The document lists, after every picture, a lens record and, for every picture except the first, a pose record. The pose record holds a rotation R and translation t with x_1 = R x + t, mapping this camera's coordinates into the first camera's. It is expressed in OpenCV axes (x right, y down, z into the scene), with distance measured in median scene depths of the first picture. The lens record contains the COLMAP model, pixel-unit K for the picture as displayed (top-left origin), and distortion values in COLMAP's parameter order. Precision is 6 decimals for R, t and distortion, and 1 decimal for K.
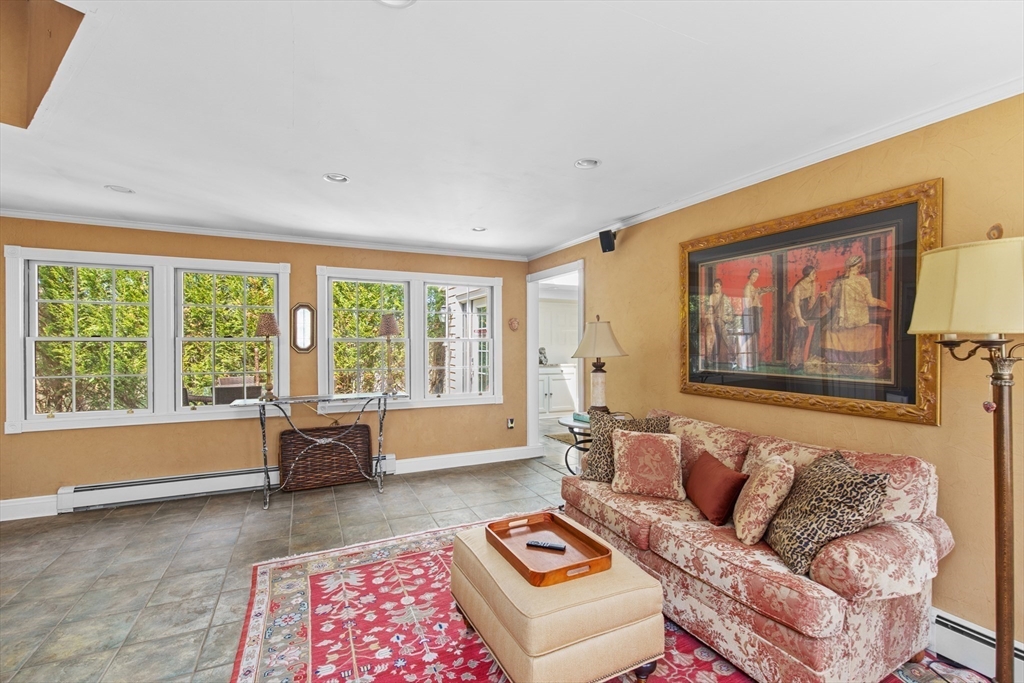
lens RADIAL K [[461.3, 0, 512.0], [0, 461.3, 341.5], [0, 0, 1]] dist [0.002681, -0.000061]
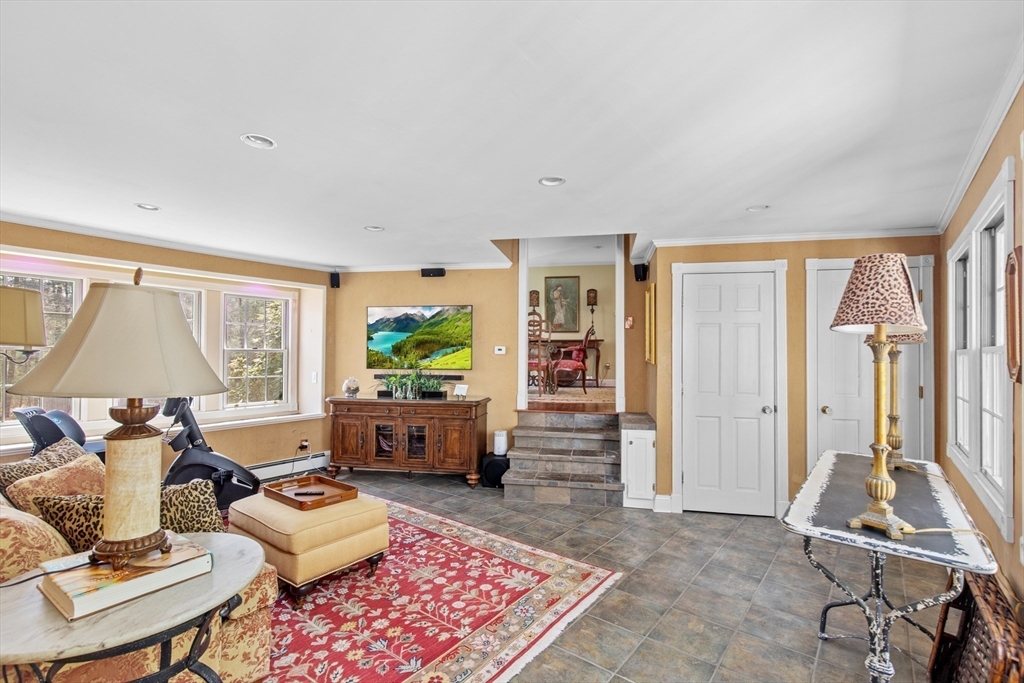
lens RADIAL K [[461.3, 0, 512.0], [0, 461.3, 341.5], [0, 0, 1]] dist [0.002681, -0.000061]
pose [[-0.890937, -0.016679, -0.453820, 0.138104], [-0.004220, 0.999586, -0.028453, 0.005921], [0.454107, -0.023435, -0.890639, 2.060091]]
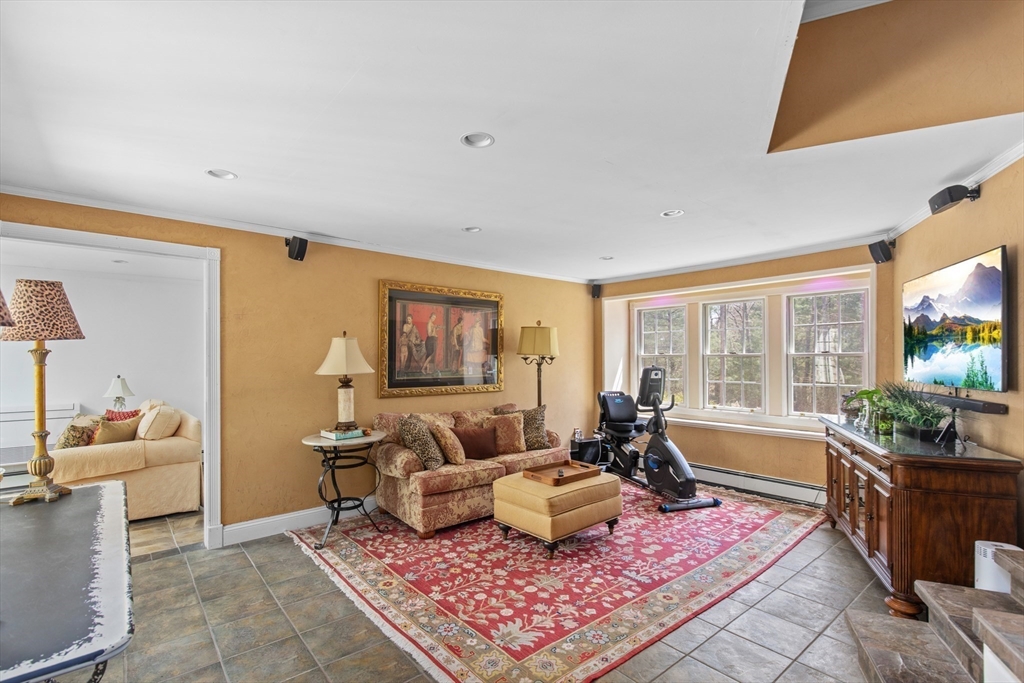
lens RADIAL K [[473.1, 0, 519.4], [0, 473.1, 356.5], [0, 0, 1]] dist [0.002830, 0.000356]
pose [[-0.268337, 0.004872, 0.963313, -1.296236], [0.001283, 0.999988, -0.004700, 0.003876], [-0.963324, -0.000026, -0.268340, 1.306565]]
